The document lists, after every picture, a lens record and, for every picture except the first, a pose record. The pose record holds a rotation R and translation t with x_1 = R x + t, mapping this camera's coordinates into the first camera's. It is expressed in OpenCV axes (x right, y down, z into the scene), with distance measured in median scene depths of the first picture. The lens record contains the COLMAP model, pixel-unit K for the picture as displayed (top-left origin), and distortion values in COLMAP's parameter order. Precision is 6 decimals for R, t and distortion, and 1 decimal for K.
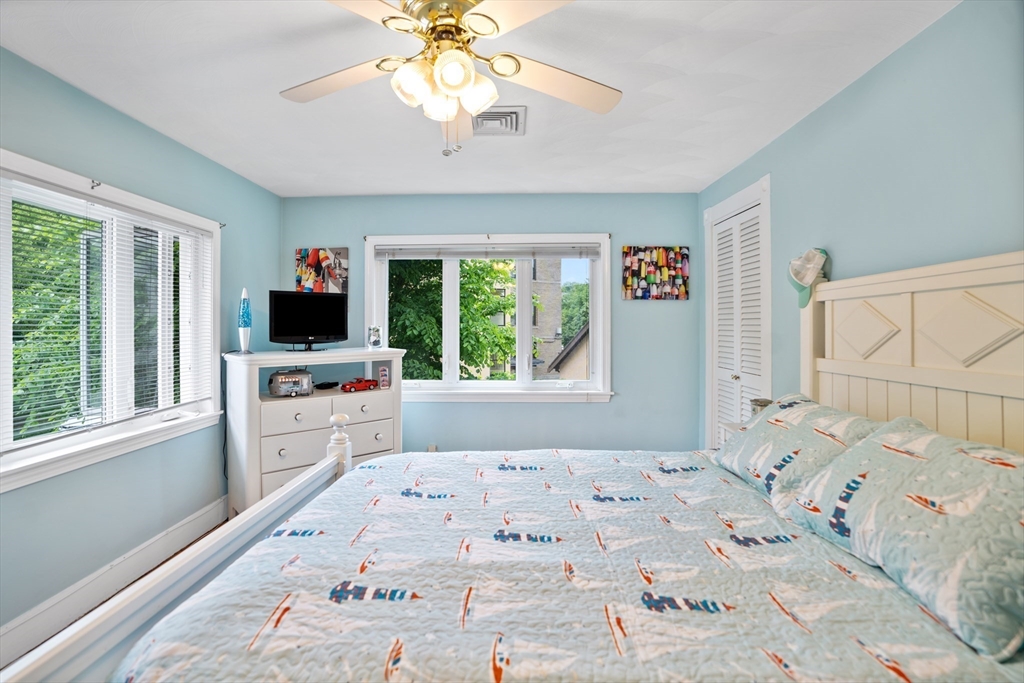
lens RADIAL K [[465.1, 0, 511.1], [0, 465.1, 326.3], [0, 0, 1]] dist [-0.065129, 0.025019]
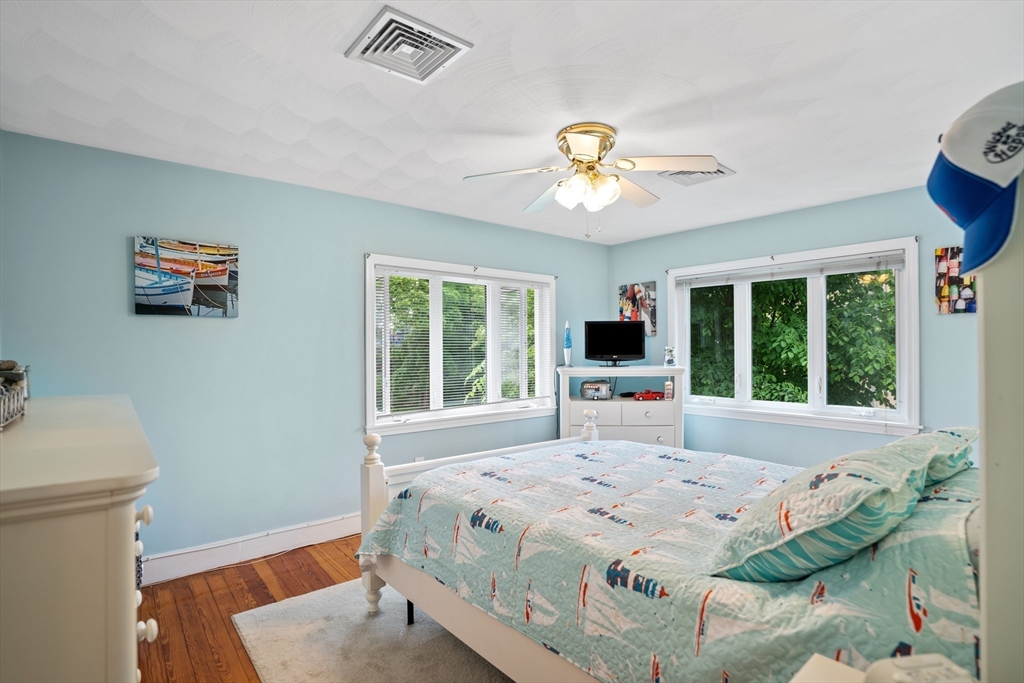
lens RADIAL K [[510.4, 0, 530.4], [0, 510.4, 351.1], [0, 0, 1]] dist [-0.079659, 0.035809]
pose [[0.668581, 0.003158, -0.743633, 0.460209], [0.001484, 0.999983, 0.005581, 0.001689], [0.743638, -0.004834, 0.668565, -0.128585]]
